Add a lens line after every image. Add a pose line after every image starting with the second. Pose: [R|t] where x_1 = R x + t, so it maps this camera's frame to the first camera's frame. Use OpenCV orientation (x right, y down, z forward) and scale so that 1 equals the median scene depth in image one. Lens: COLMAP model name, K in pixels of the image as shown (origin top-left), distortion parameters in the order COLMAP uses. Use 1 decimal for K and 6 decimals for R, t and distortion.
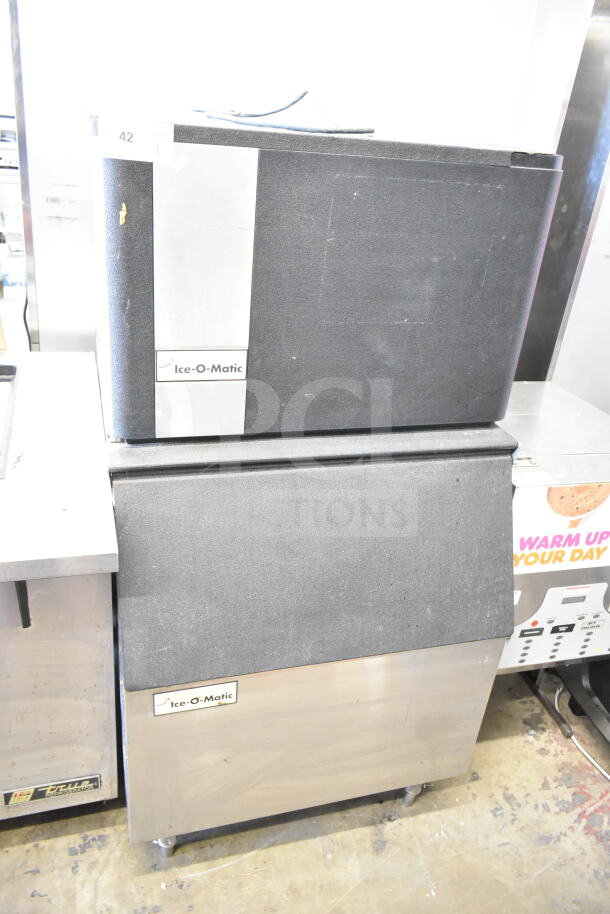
lens RADIAL K [[703.8, 0, 304.1], [0, 703.8, 461.2], [0, 0, 1]] dist [-0.014208, 0.006985]
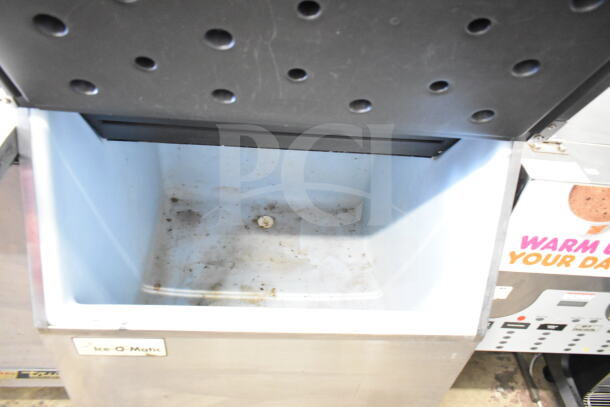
lens RADIAL K [[469.7, 0, 304.6], [0, 469.7, 201.0], [0, 0, 1]] dist [-0.014208, 0.006985]
pose [[0.971961, 0.168958, -0.163538, 0.148547], [-0.131166, 0.966805, 0.219281, -0.022553], [0.195158, -0.191682, 0.961858, 0.450305]]
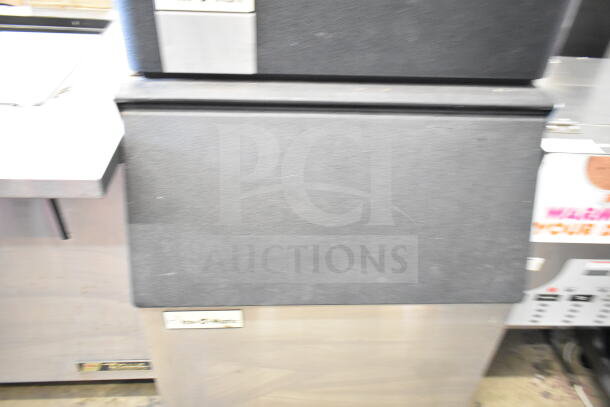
lens RADIAL K [[469.7, 0, 304.7], [0, 469.7, 204.6], [0, 0, 1]] dist [-0.014208, 0.006985]
pose [[0.972173, 0.101871, -0.210957, 0.129908], [-0.069983, 0.985672, 0.153470, 0.033448], [0.223568, -0.134436, 0.965373, 0.329274]]
